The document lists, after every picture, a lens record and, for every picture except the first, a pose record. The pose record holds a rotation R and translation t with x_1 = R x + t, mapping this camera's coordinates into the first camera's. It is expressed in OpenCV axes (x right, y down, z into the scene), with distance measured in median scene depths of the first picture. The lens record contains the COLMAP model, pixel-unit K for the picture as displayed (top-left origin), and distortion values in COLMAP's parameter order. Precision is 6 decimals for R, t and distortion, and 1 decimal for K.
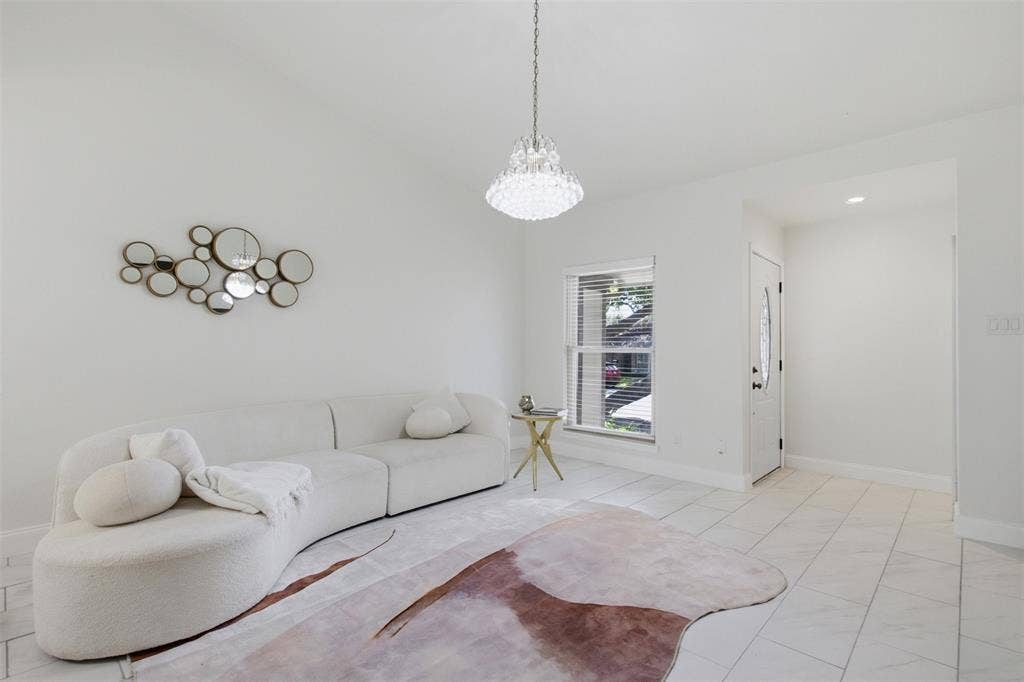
lens RADIAL K [[474.2, 0, 512.9], [0, 474.2, 346.7], [0, 0, 1]] dist [0.009150, 0.000128]
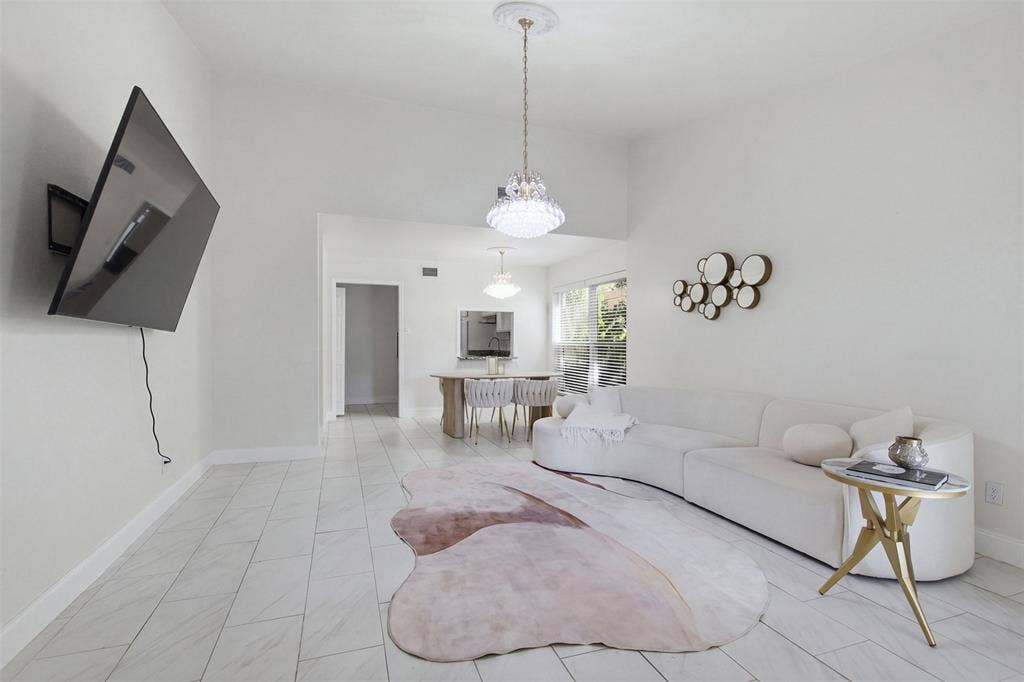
lens RADIAL K [[474.2, 0, 512.9], [0, 474.2, 346.7], [0, 0, 1]] dist [0.009150, 0.000128]
pose [[-0.441800, 0.000573, -0.897113, 0.696040], [-0.000117, 1.000000, 0.000696, 0.005754], [0.897113, 0.000412, -0.441800, 0.883136]]
